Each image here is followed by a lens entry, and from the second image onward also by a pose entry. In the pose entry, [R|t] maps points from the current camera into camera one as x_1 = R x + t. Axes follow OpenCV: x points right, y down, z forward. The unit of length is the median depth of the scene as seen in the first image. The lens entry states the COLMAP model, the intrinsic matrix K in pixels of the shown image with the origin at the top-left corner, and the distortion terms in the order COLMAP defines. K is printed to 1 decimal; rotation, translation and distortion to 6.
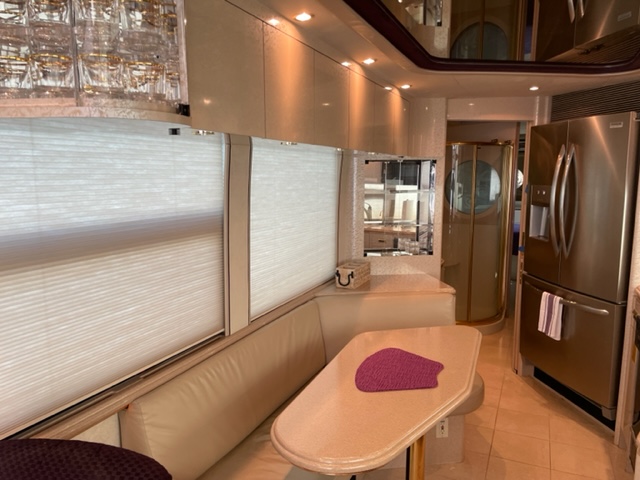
lens RADIAL K [[490.0, 0, 307.0], [0, 490.0, 246.6], [0, 0, 1]] dist [0.064977, -0.059515]
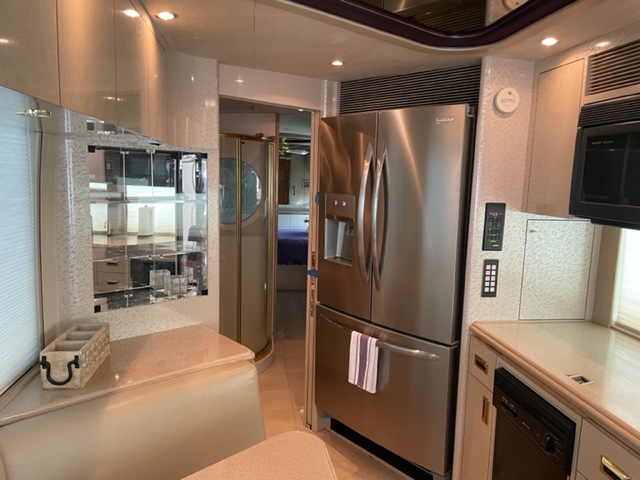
lens RADIAL K [[490.0, 0, 327.1], [0, 490.0, 244.3], [0, 0, 1]] dist [0.064977, -0.059515]
pose [[0.830821, -0.047508, 0.554508, 0.023107], [0.047841, 0.998758, 0.013889, -0.054982], [-0.554479, 0.014989, 0.832063, 0.361241]]
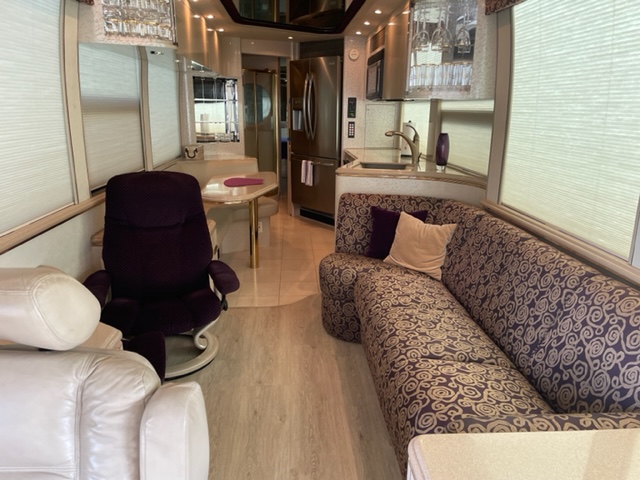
lens RADIAL K [[490.0, 0, 323.8], [0, 490.0, 243.1], [0, 0, 1]] dist [0.064977, -0.059515]
pose [[0.875256, -0.112861, 0.470308, -0.294707], [0.053031, 0.988924, 0.138624, 0.137588], [-0.480745, -0.096390, 0.871547, -0.554223]]
